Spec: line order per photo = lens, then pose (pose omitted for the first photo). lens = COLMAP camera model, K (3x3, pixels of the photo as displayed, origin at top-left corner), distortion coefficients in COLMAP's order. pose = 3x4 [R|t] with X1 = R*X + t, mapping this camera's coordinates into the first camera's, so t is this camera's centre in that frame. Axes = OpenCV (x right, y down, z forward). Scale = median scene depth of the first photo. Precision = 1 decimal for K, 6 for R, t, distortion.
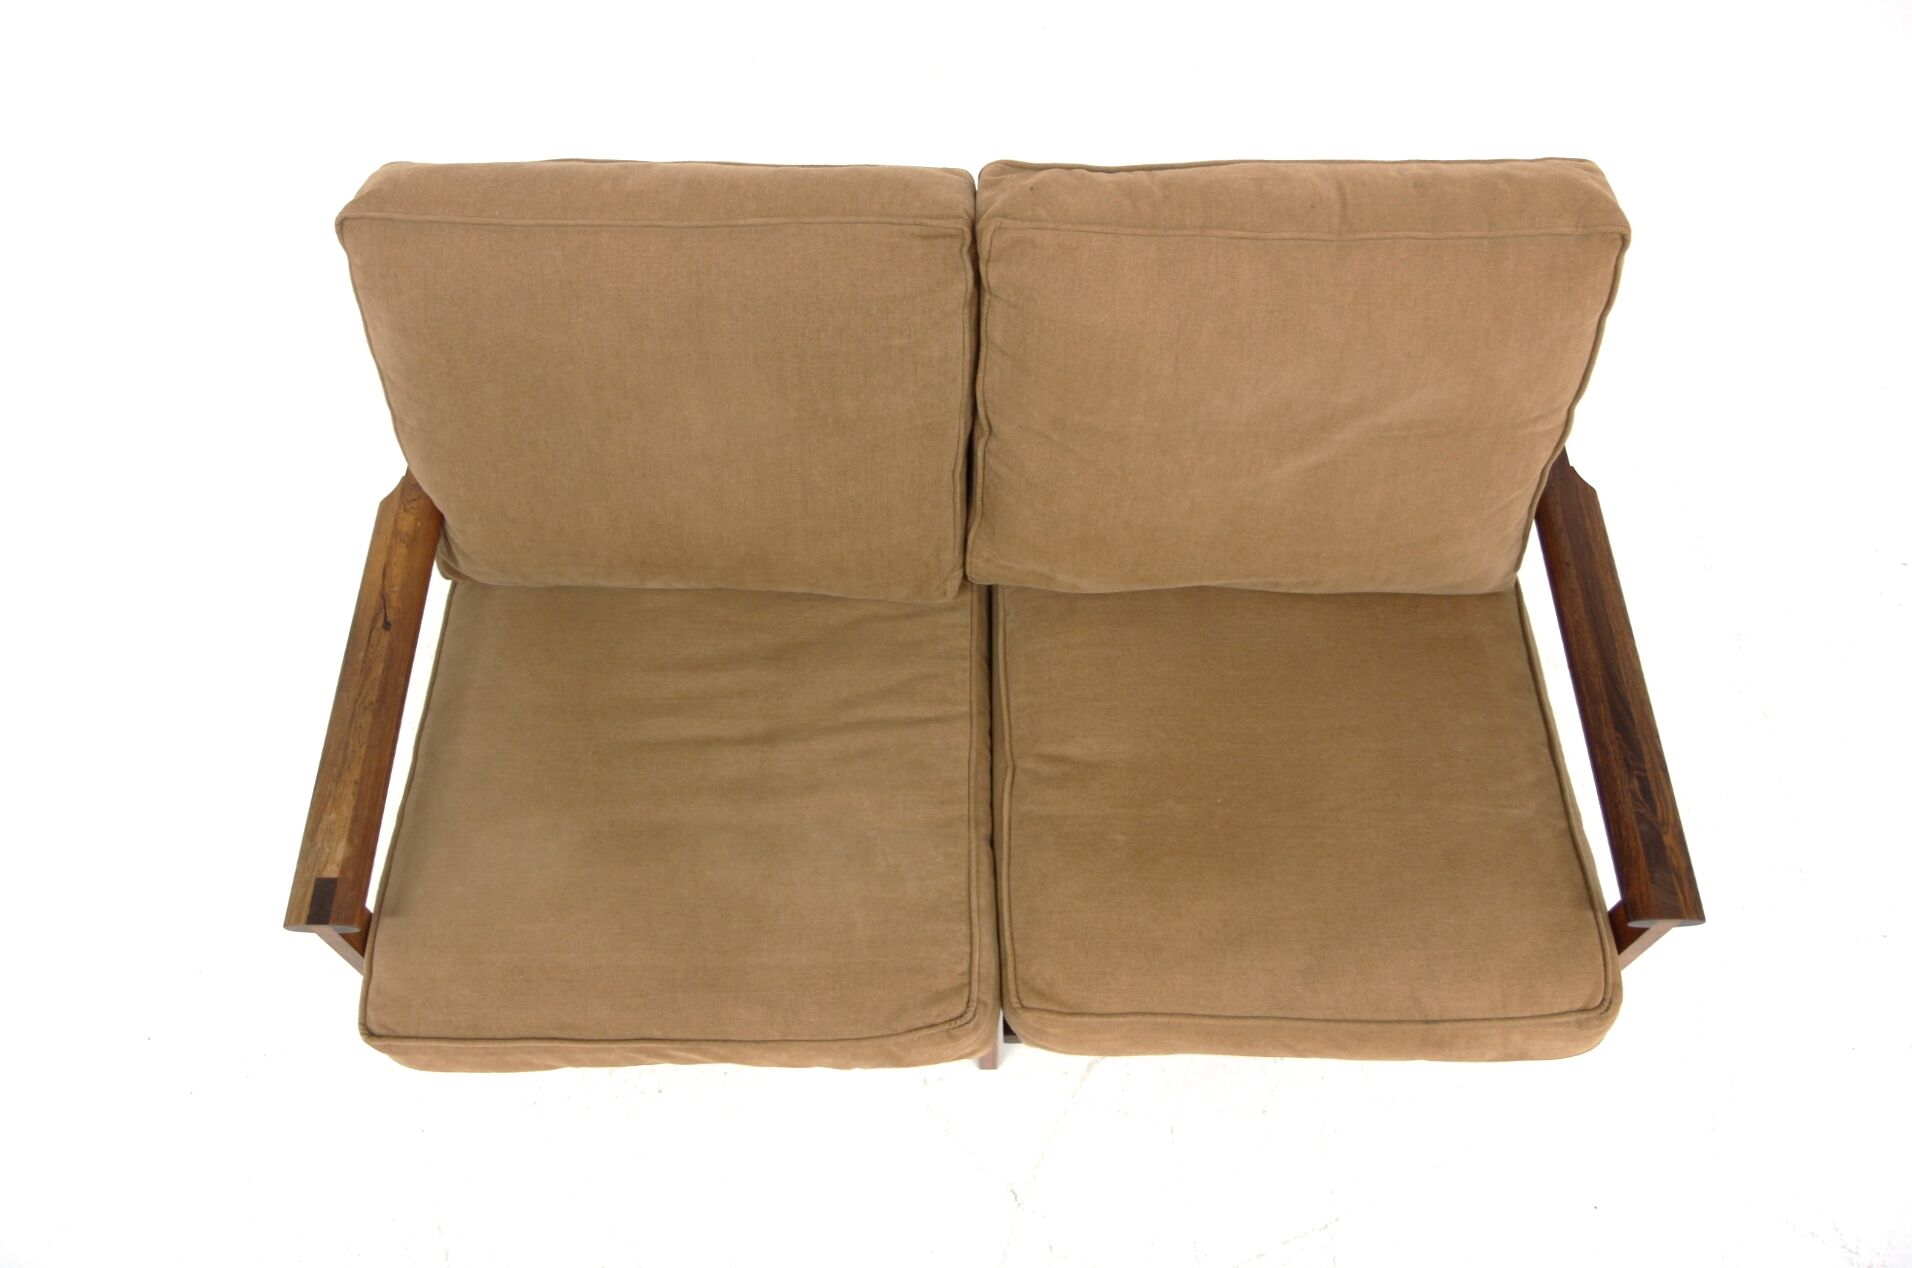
lens RADIAL K [[1493.9, 0, 956.0], [0, 1493.9, 634.0], [0, 0, 1]] dist [-0.087959, -0.000841]
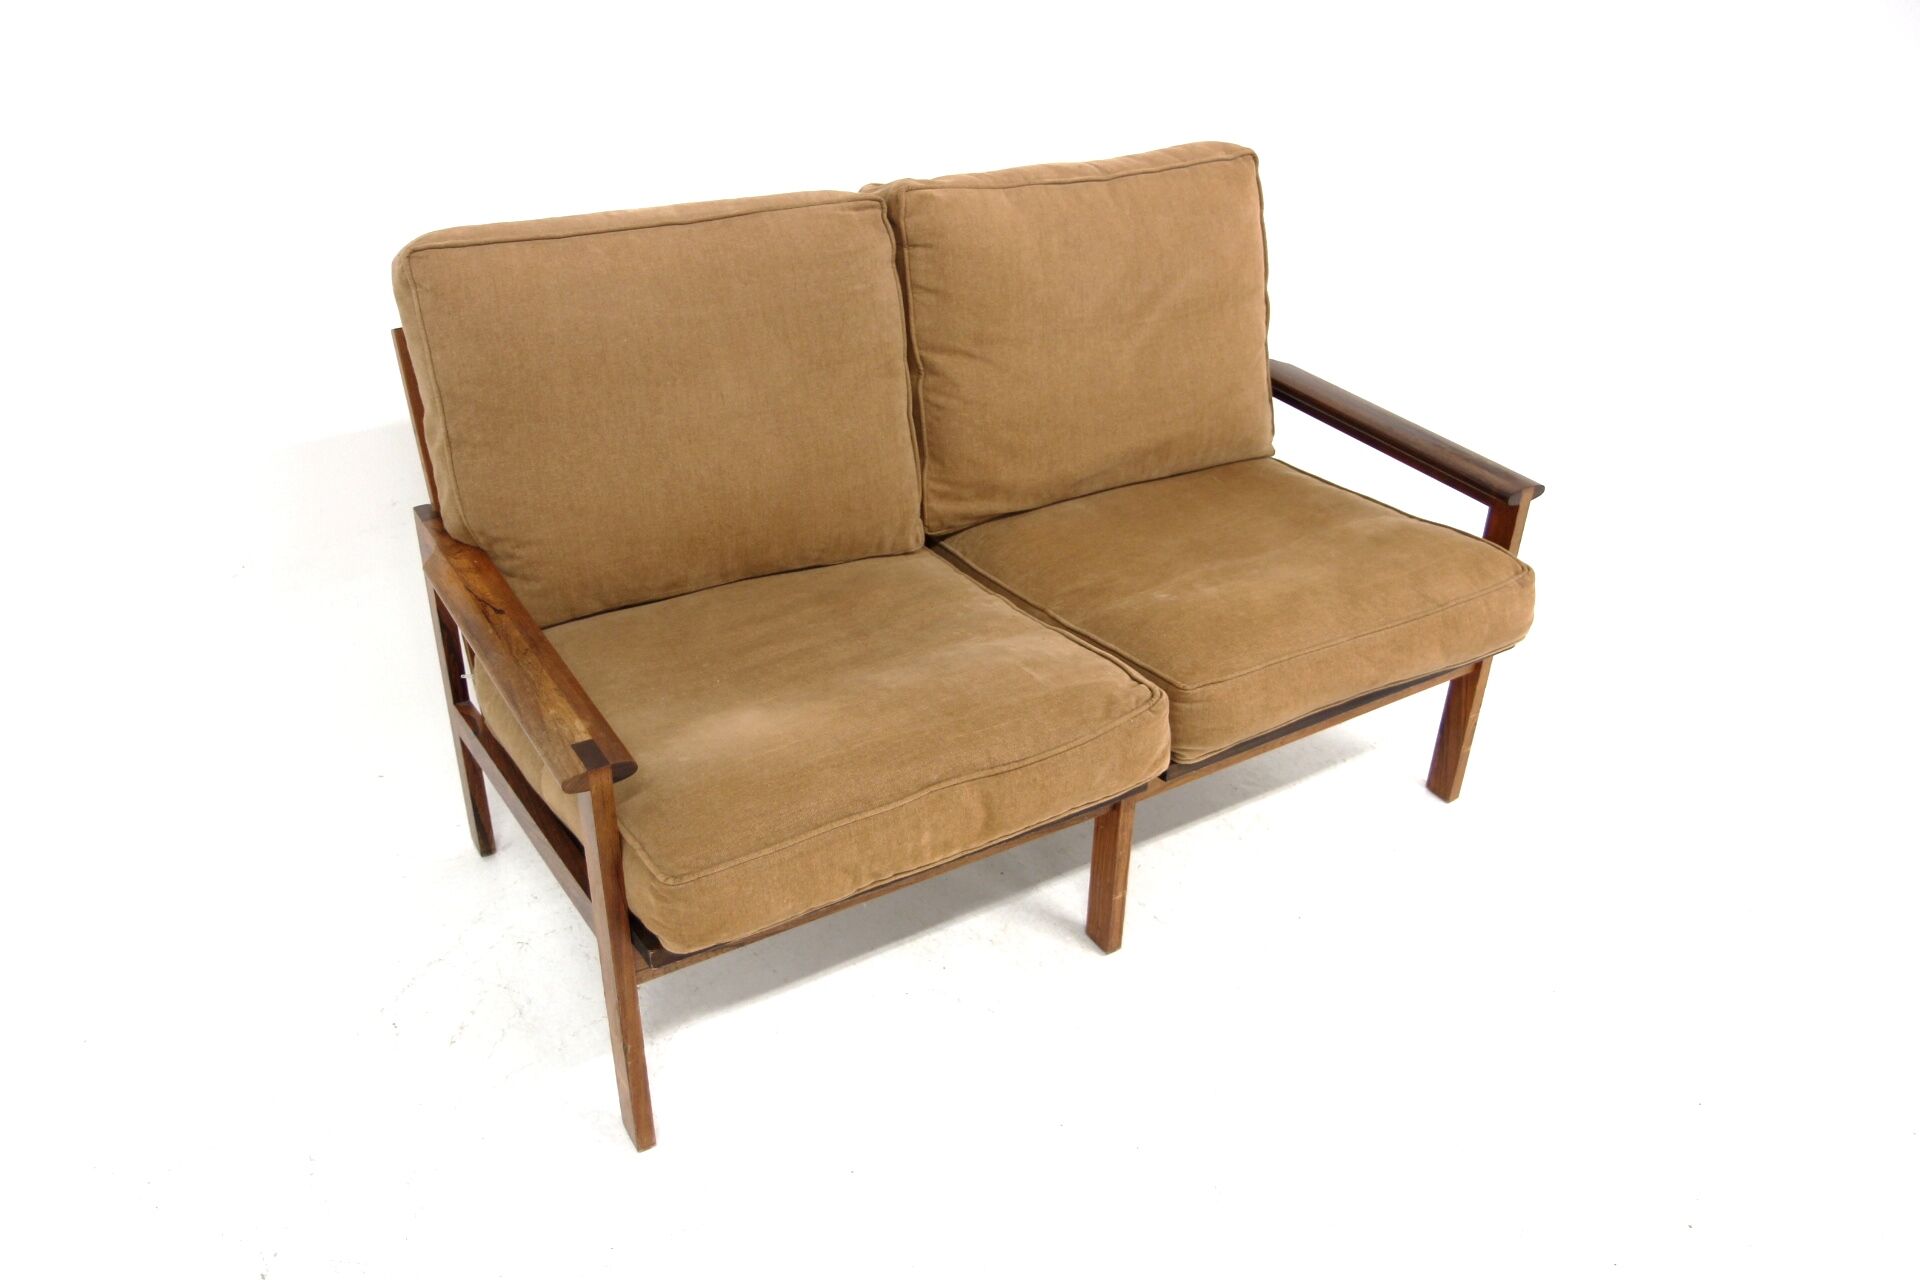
lens RADIAL K [[1500.1, 0, 960.0], [0, 1500.1, 640.0], [0, 0, 1]] dist [-0.087959, -0.000841]
pose [[0.850204, -0.243106, 0.466961, -0.628023], [0.438281, 0.818248, -0.371995, 0.562365], [-0.291656, 0.520932, 0.802226, 0.081565]]
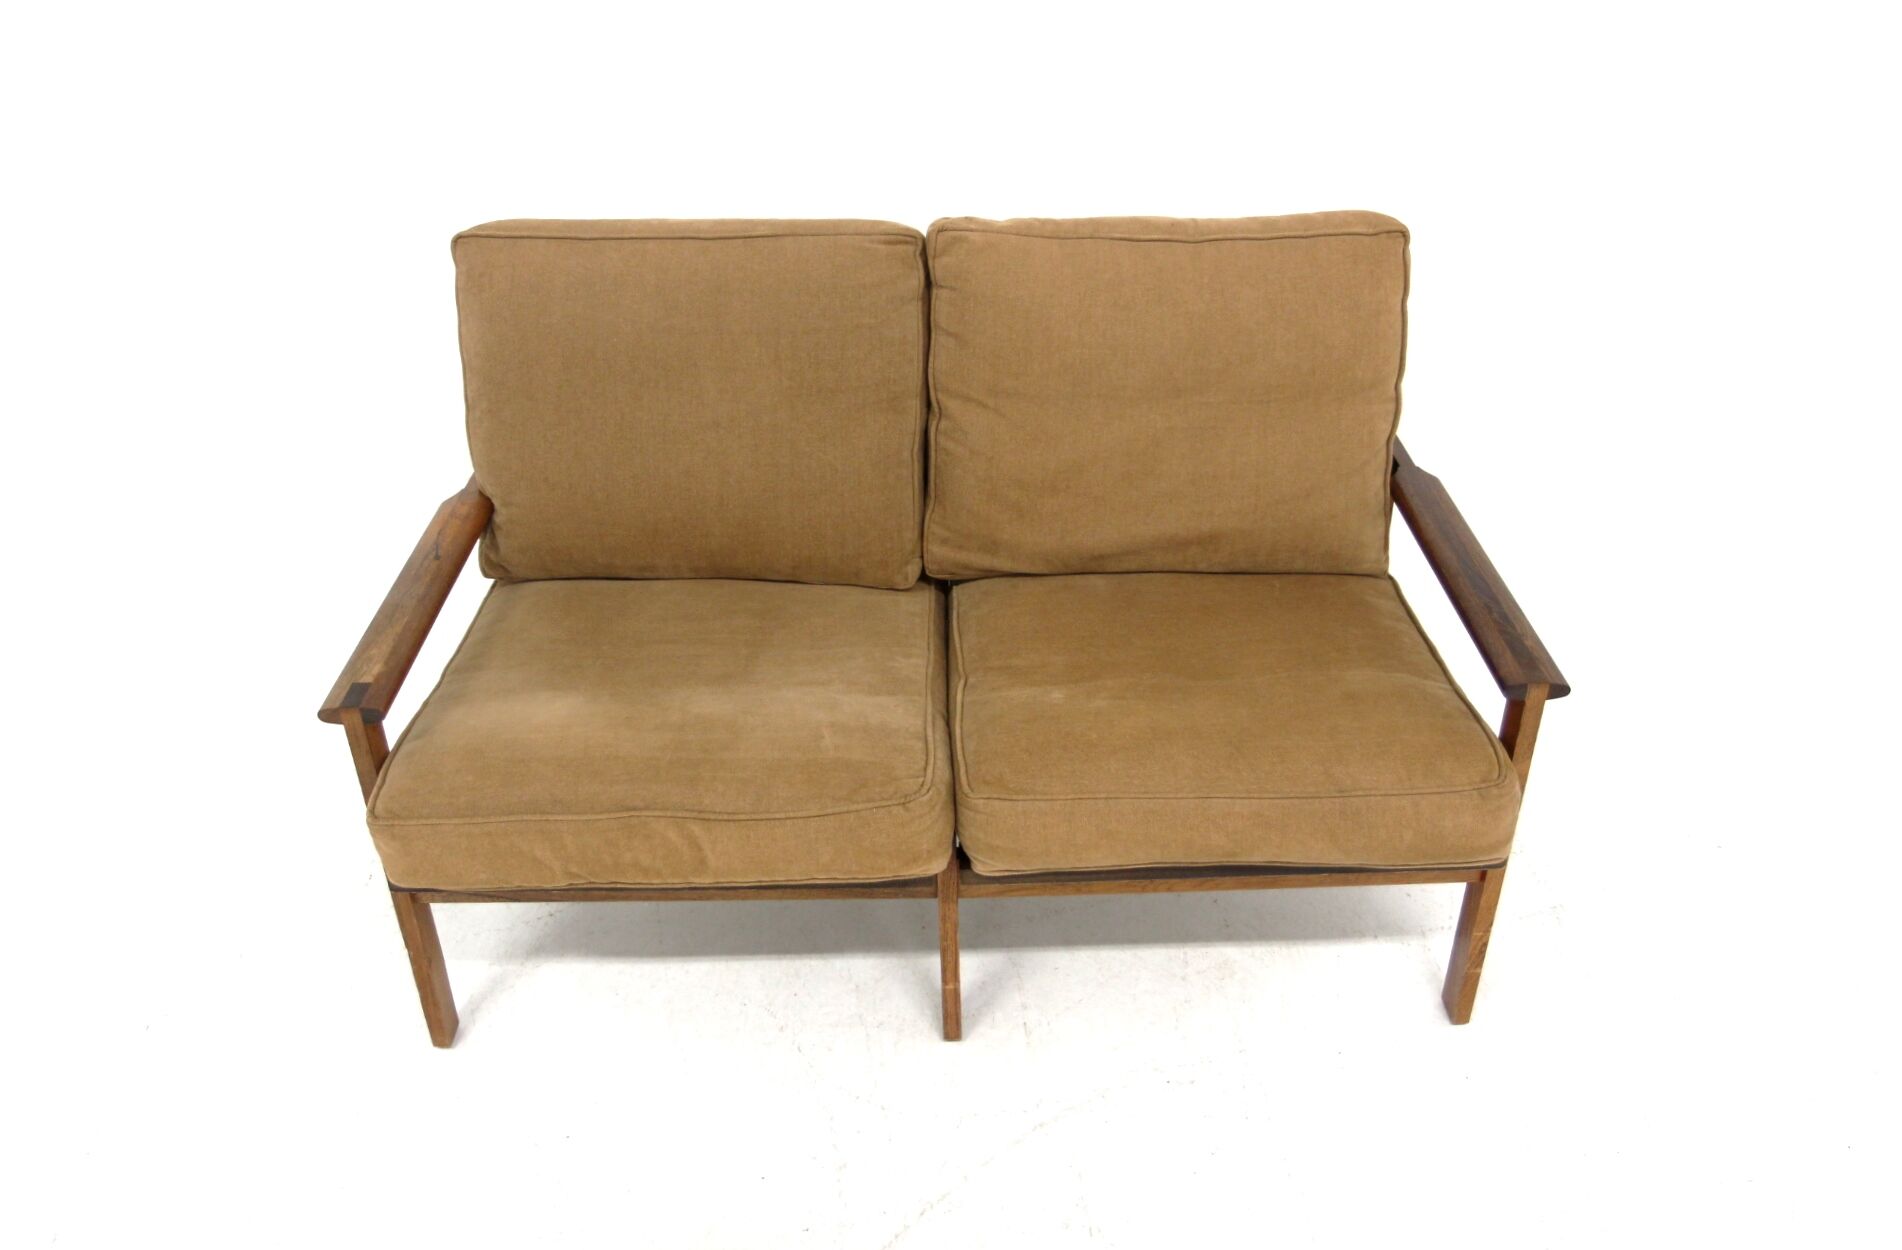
lens RADIAL K [[1513.9, 0, 951.0], [0, 1513.9, 625.0], [0, 0, 1]] dist [-0.083614, 0.000320]
pose [[0.999884, -0.012638, 0.008454, 0.019441], [0.015134, 0.880990, -0.472894, 0.647649], [-0.001472, 0.472967, 0.881079, -0.045531]]
